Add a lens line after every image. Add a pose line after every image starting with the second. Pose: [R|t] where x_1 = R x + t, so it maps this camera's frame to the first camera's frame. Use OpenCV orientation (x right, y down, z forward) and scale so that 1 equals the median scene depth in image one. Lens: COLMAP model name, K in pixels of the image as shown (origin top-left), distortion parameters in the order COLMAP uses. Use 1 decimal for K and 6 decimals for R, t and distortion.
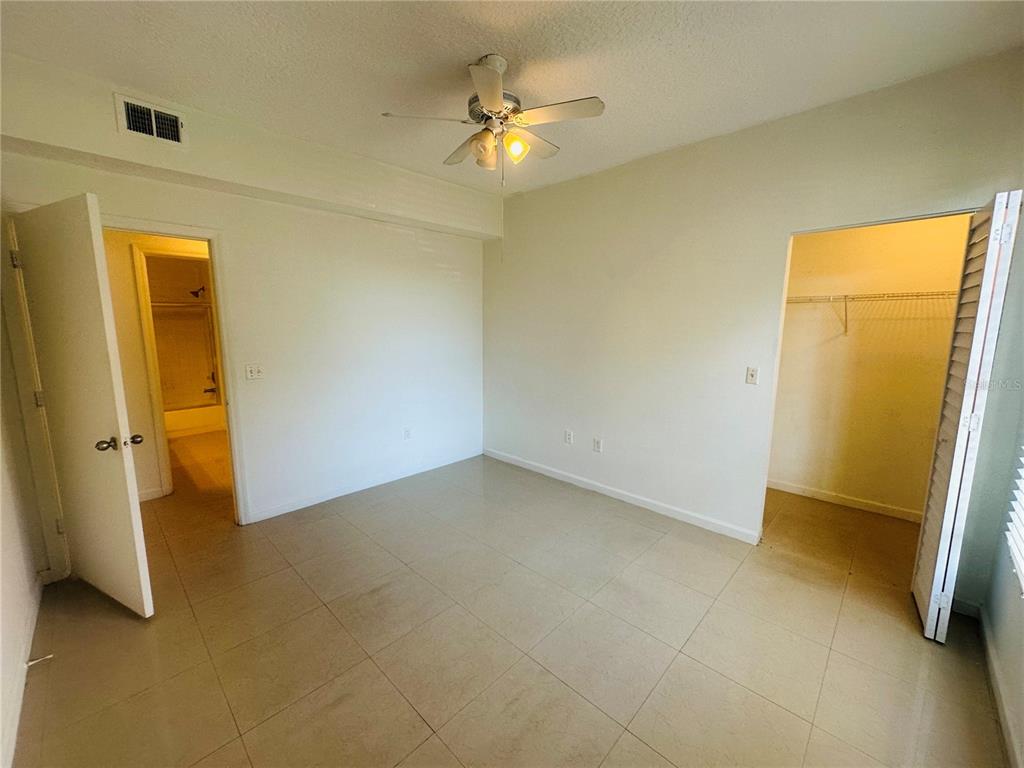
lens RADIAL K [[407.7, 0, 514.2], [0, 407.7, 382.3], [0, 0, 1]] dist [-0.003197, -0.000463]
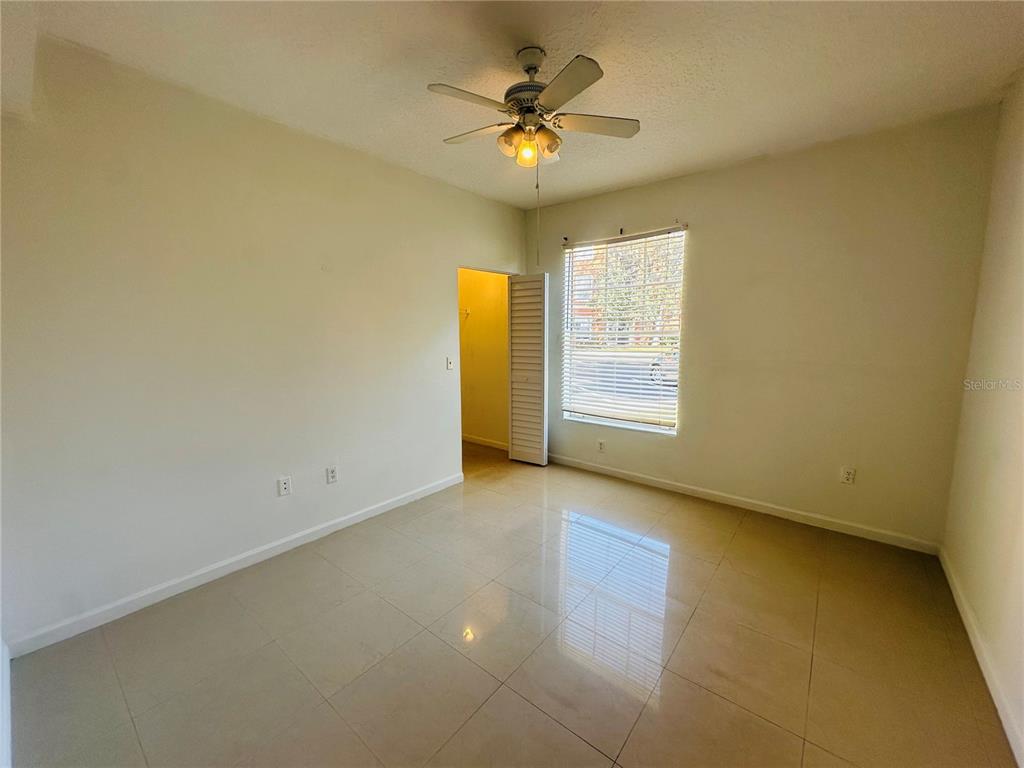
lens RADIAL K [[407.7, 0, 514.2], [0, 407.7, 382.3], [0, 0, 1]] dist [-0.003197, -0.000463]
pose [[-0.073340, -0.121181, 0.989917, -0.759113], [0.163521, 0.977696, 0.131800, -0.094074], [-0.983810, 0.171538, -0.051889, 0.804511]]
